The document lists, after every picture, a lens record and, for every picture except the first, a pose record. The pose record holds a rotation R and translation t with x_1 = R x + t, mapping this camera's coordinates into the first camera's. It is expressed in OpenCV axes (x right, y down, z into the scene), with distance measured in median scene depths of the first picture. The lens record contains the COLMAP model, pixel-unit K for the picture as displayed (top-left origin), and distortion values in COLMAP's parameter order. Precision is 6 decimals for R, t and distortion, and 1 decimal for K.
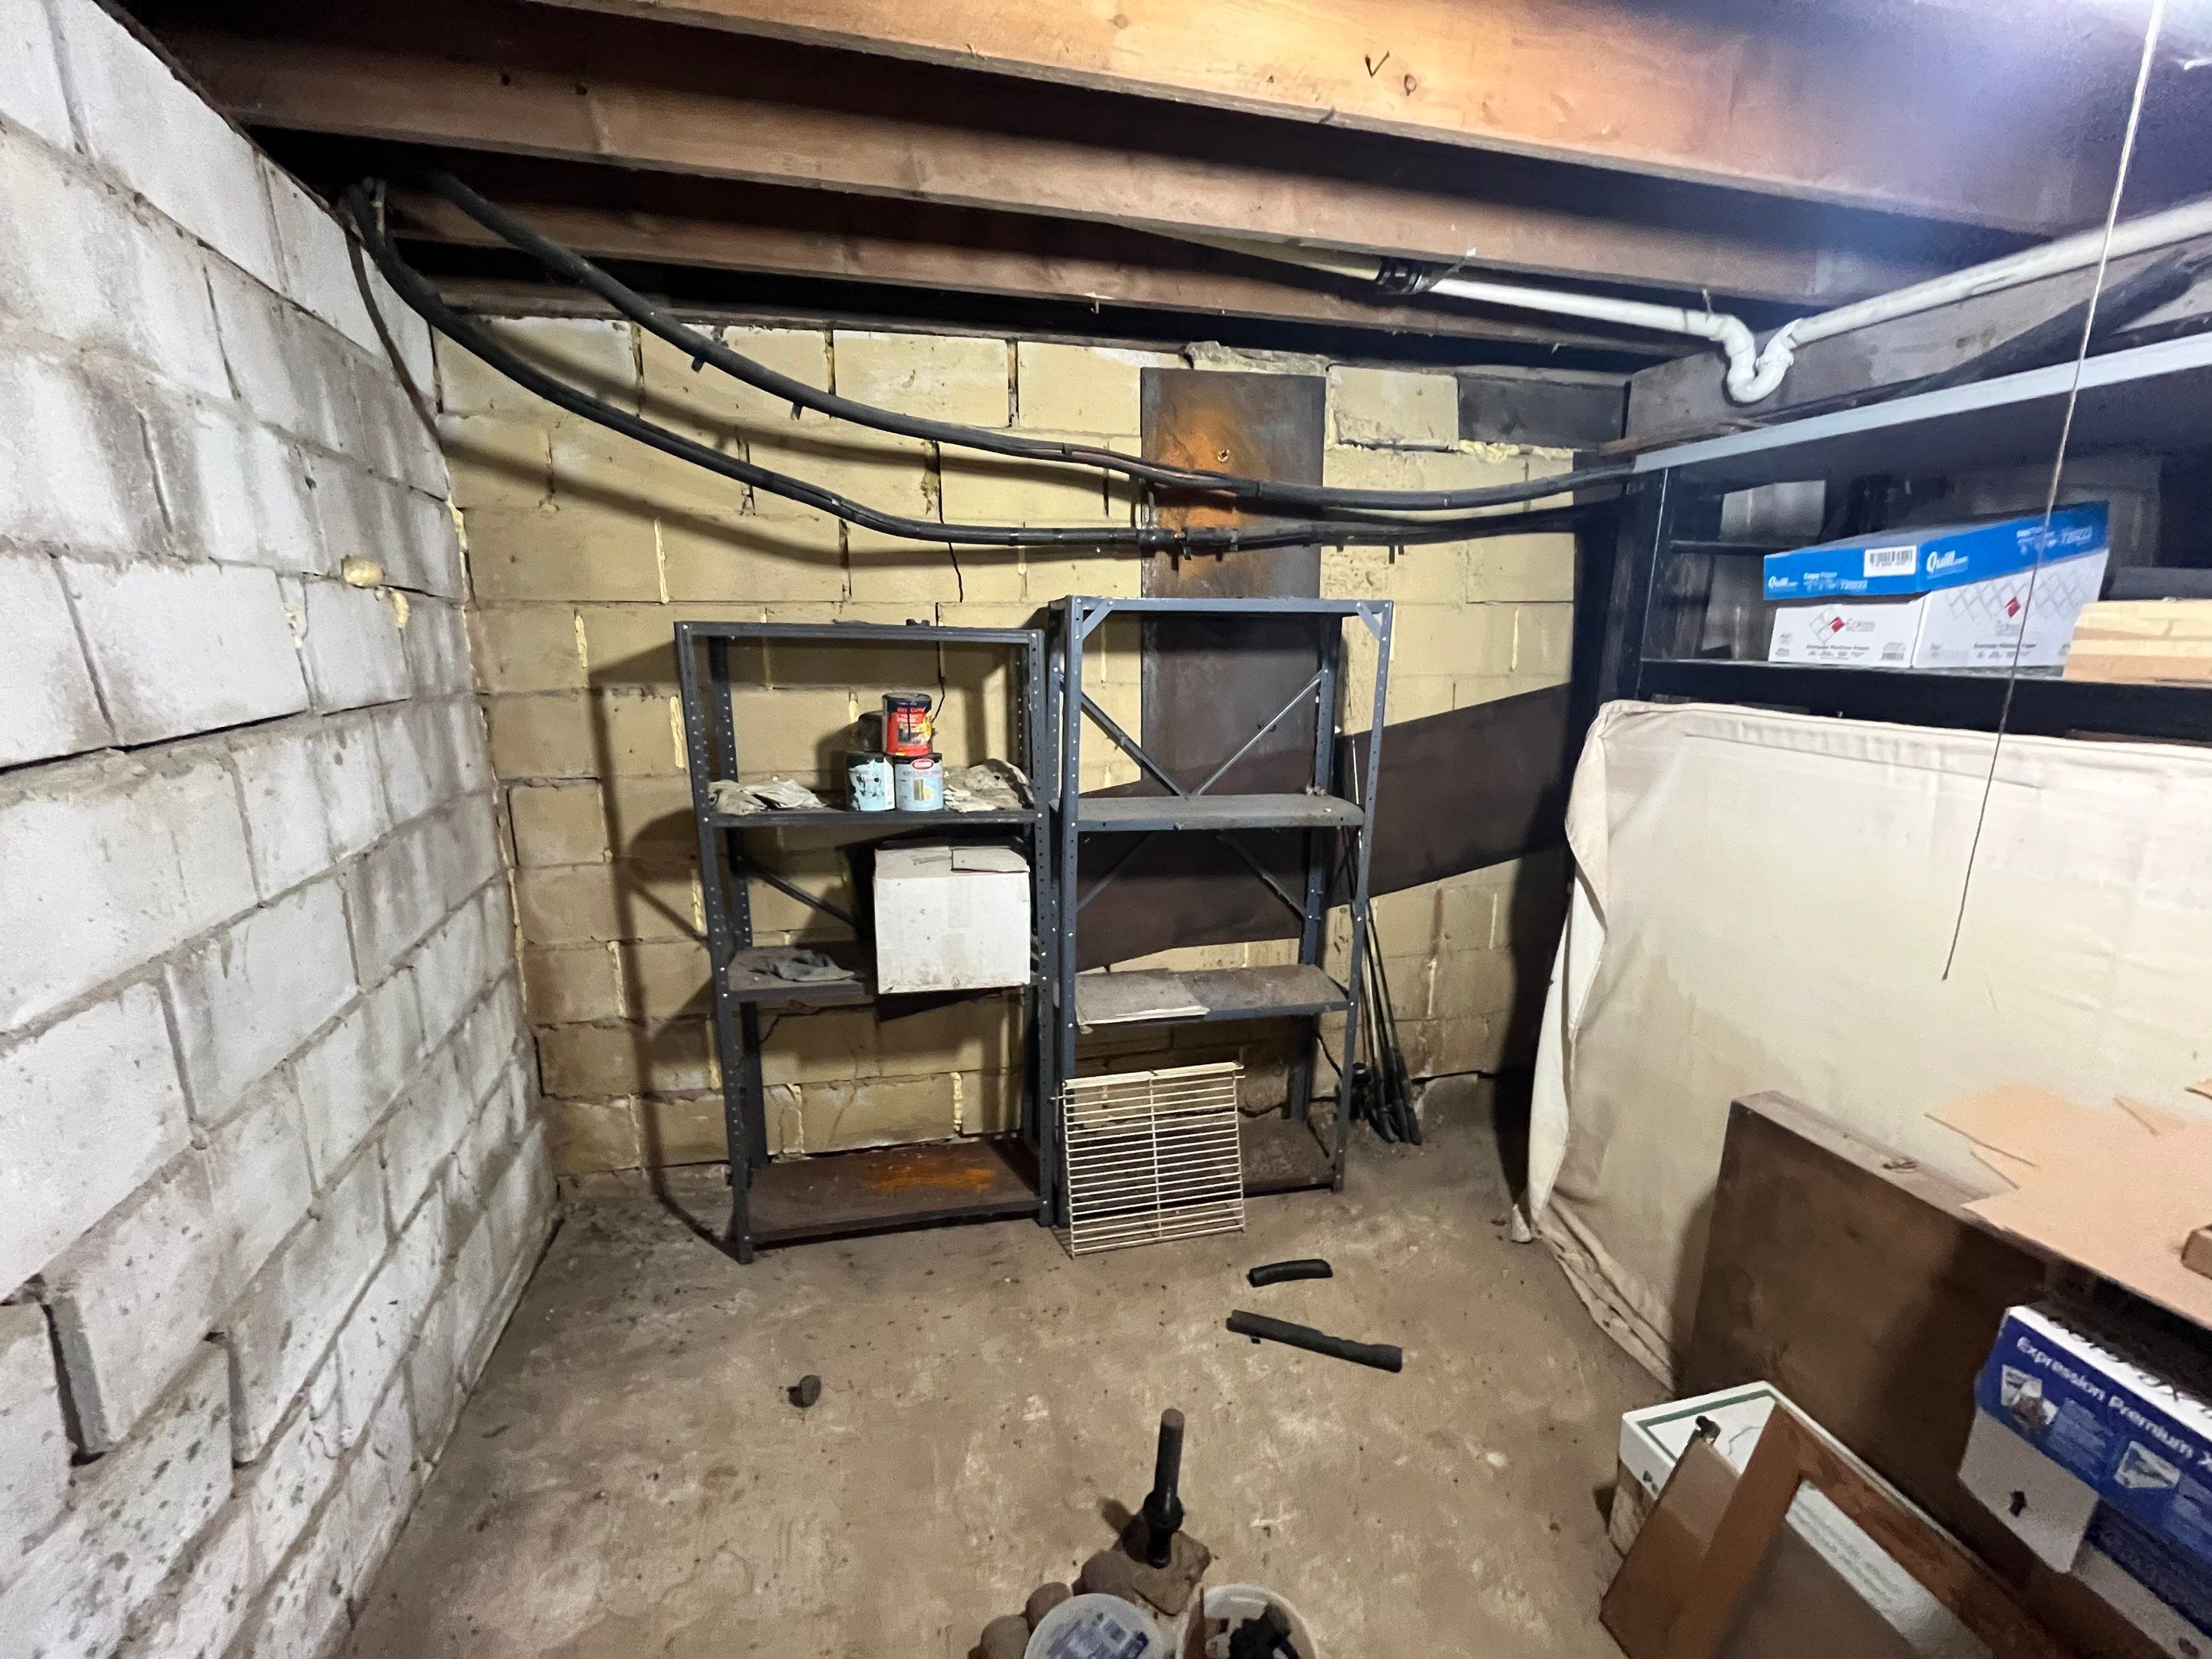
lens RADIAL K [[893.0, 0, 1095.6], [0, 893.0, 834.3], [0, 0, 1]] dist [-0.000597, -0.000674]
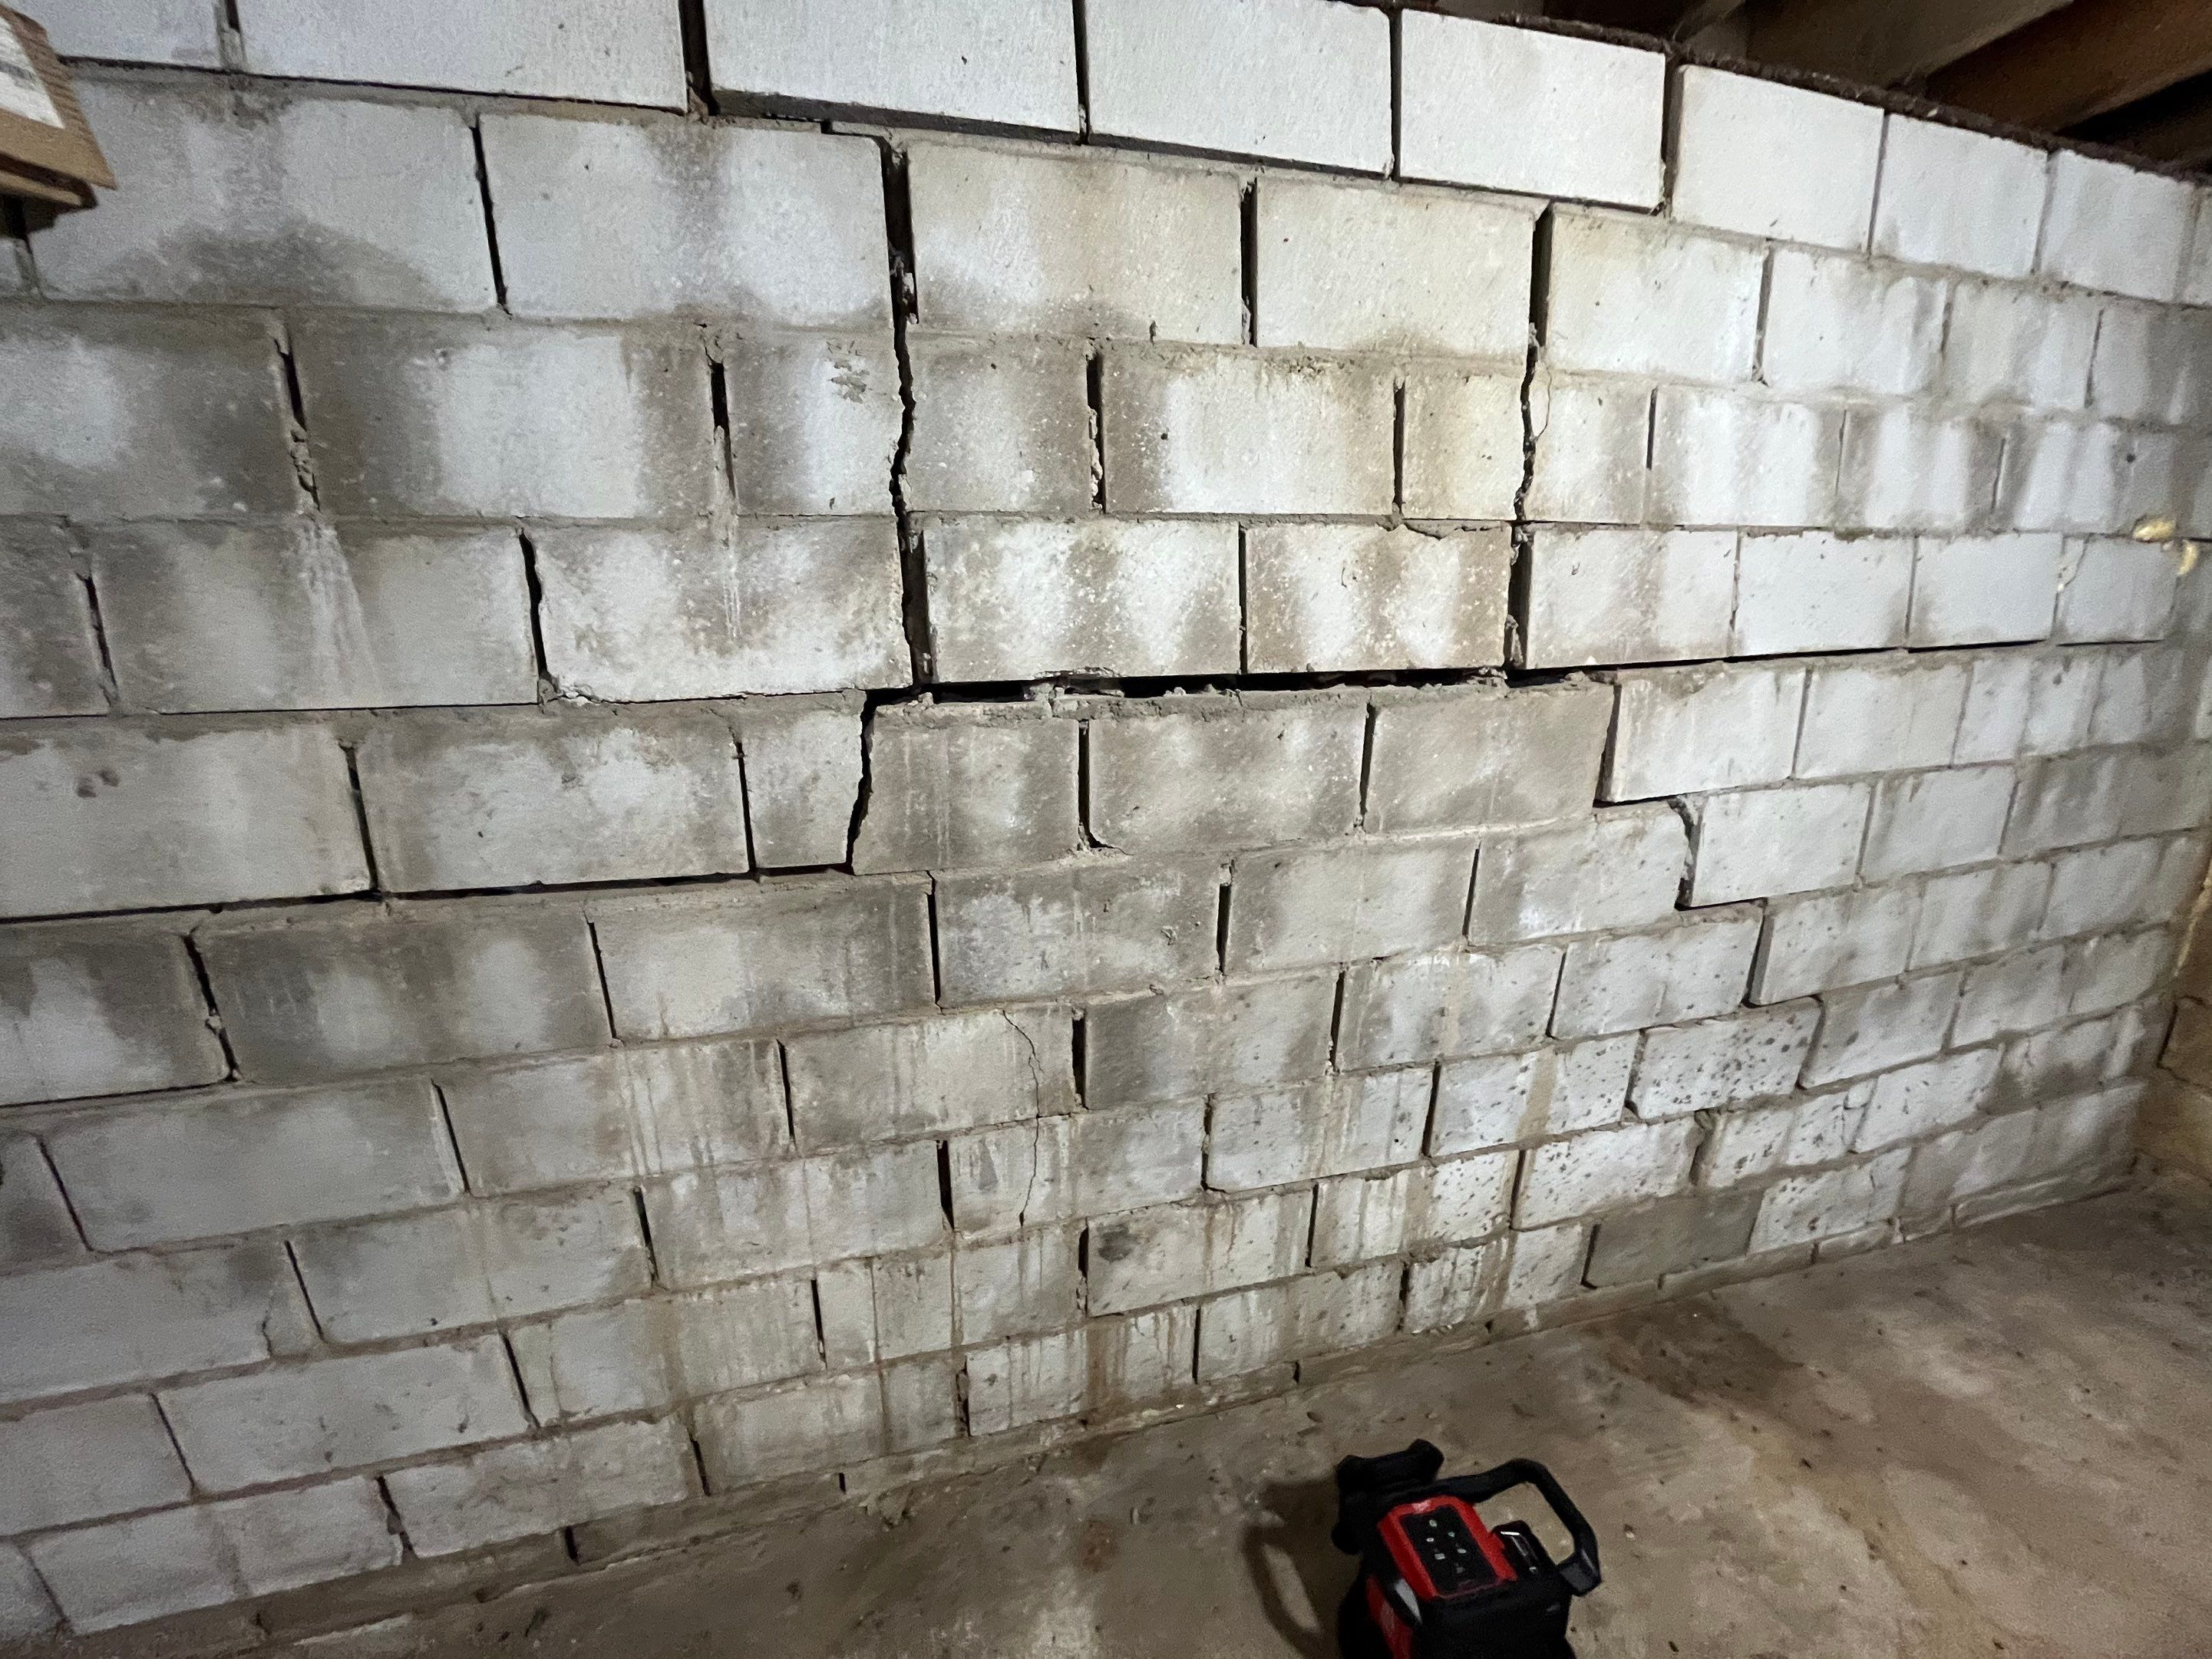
lens RADIAL K [[893.0, 0, 1108.0], [0, 893.0, 824.1], [0, 0, 1]] dist [-0.000597, -0.000674]
pose [[0.000556, 0.219357, -0.975644, 0.401188], [-0.204520, 0.955047, 0.214610, 0.106027], [0.978862, 0.199419, 0.045394, -0.315866]]
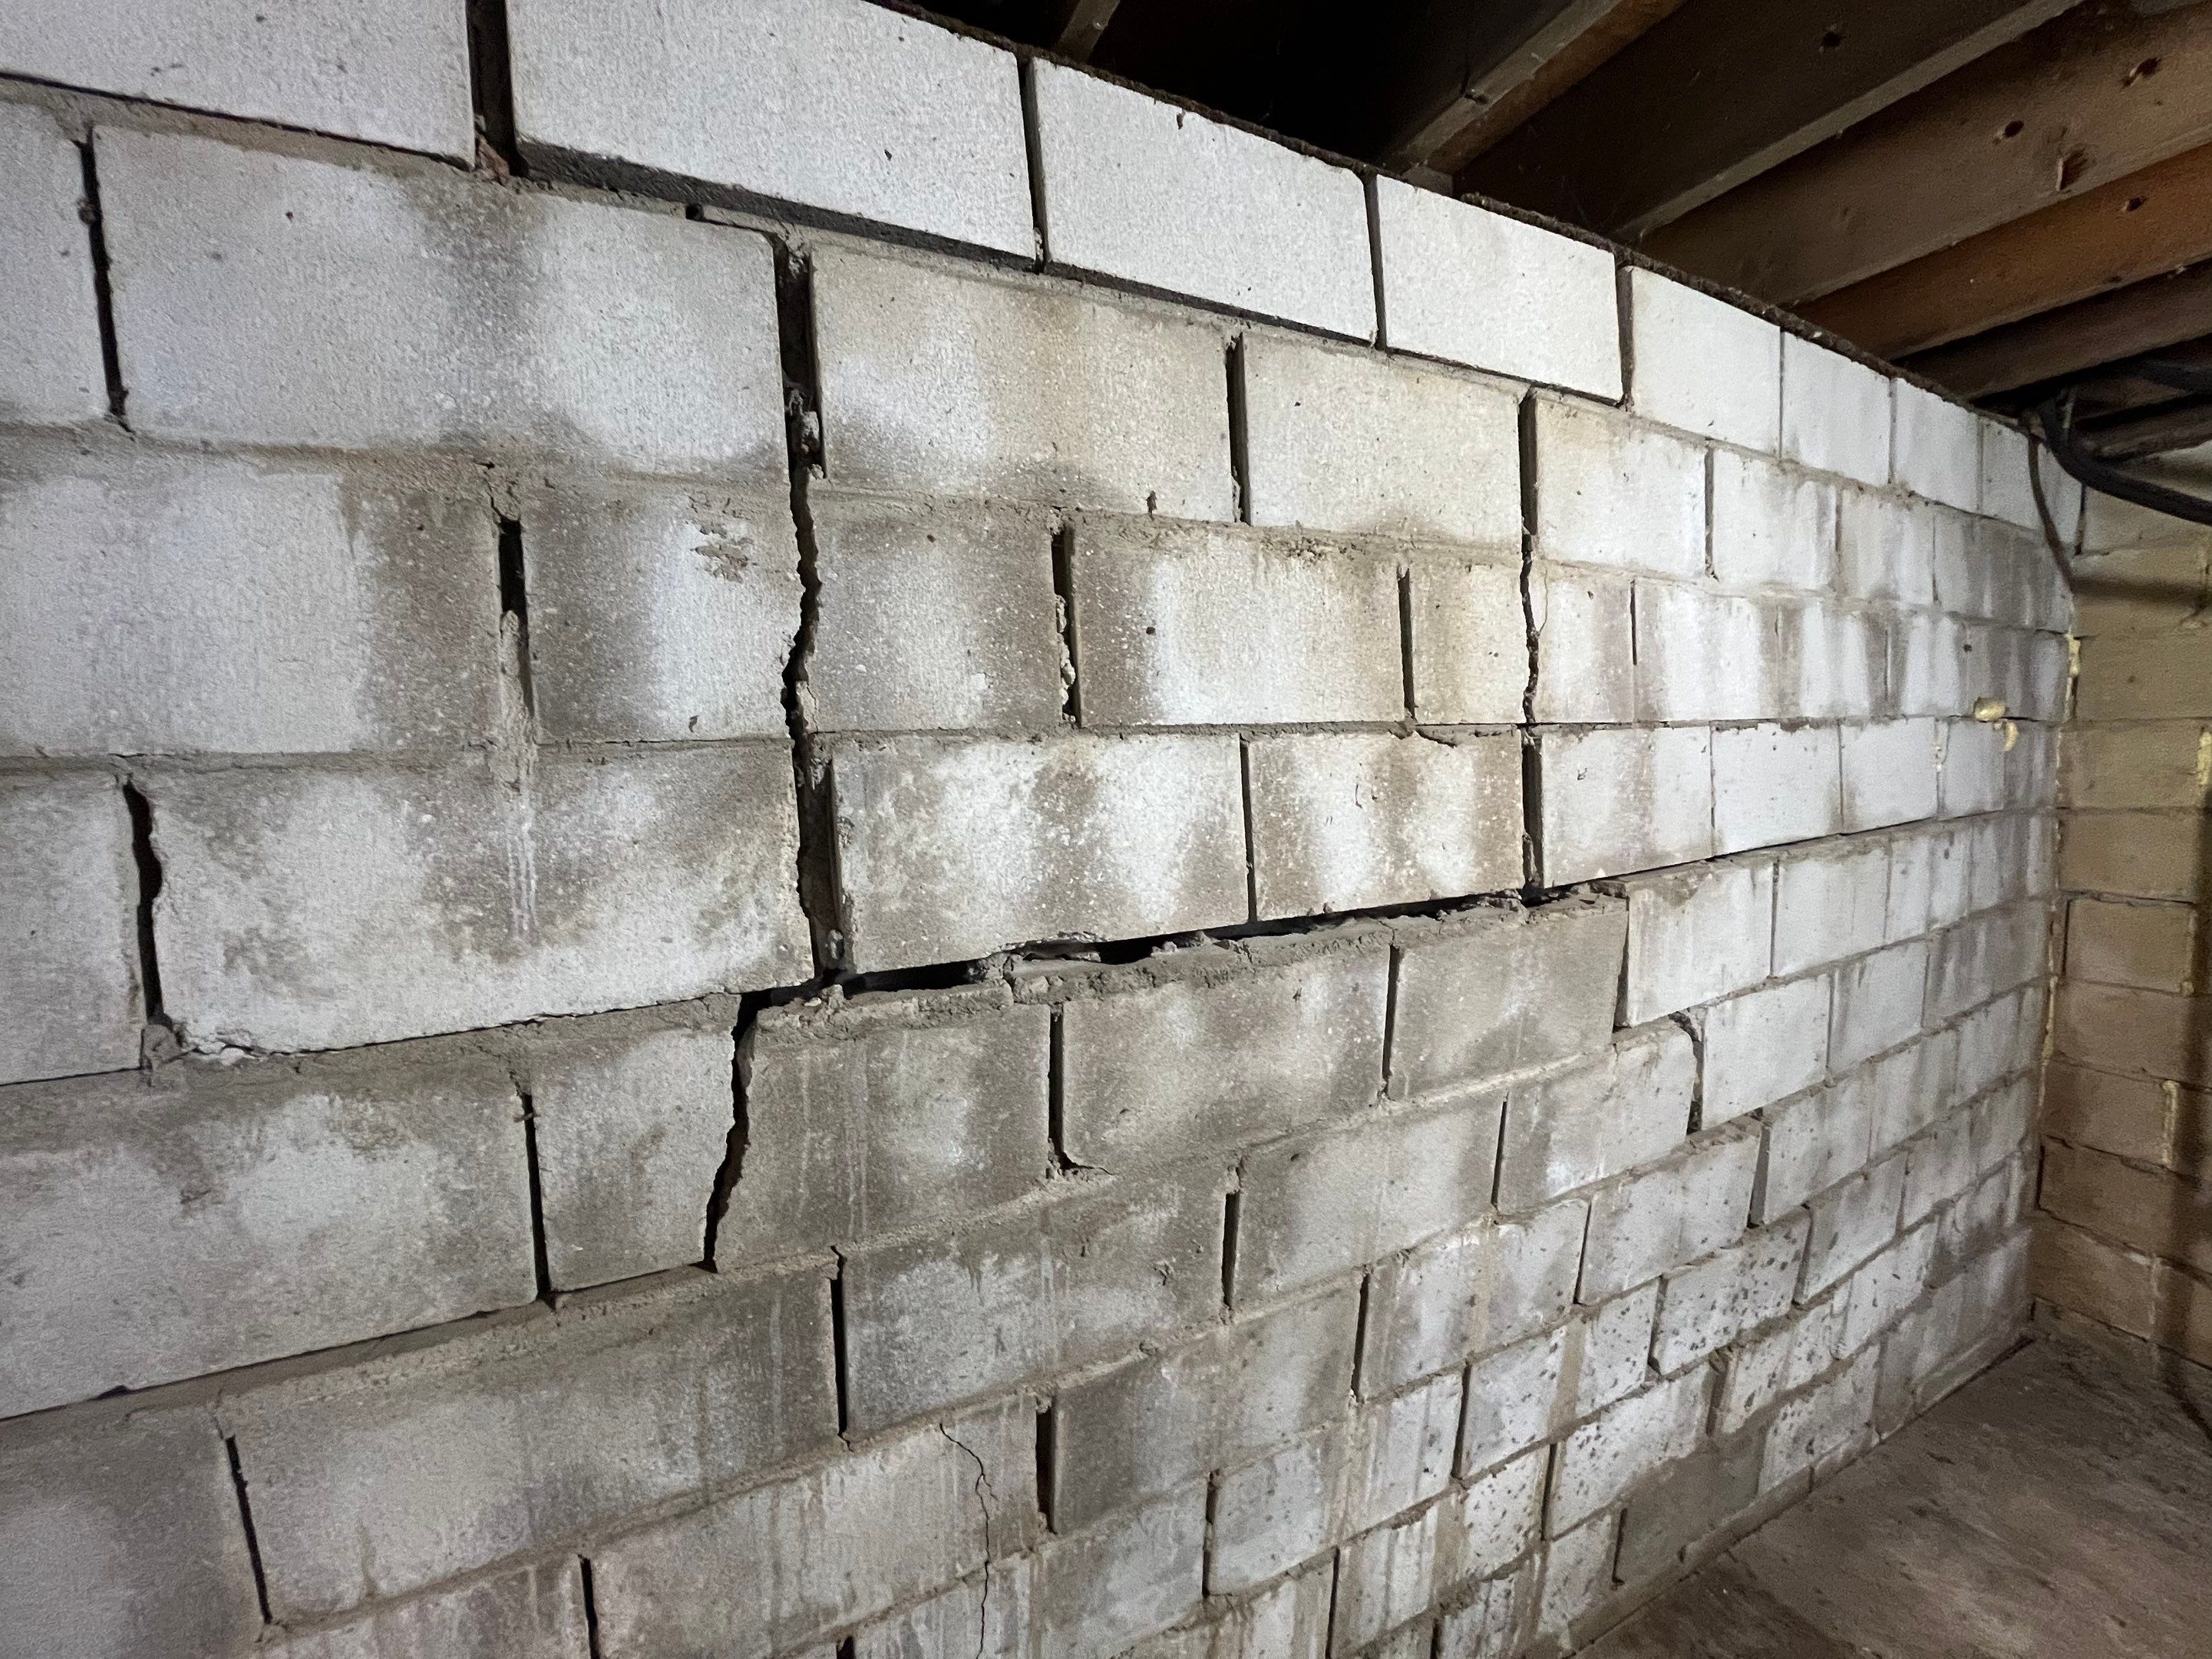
lens RADIAL K [[893.0, 0, 1108.4], [0, 893.0, 827.8], [0, 0, 1]] dist [-0.000597, -0.000674]
pose [[0.201553, 0.078136, -0.976356, 0.165348], [-0.189324, 0.981122, 0.039435, 0.053619], [0.961006, 0.176899, 0.212541, -0.428060]]
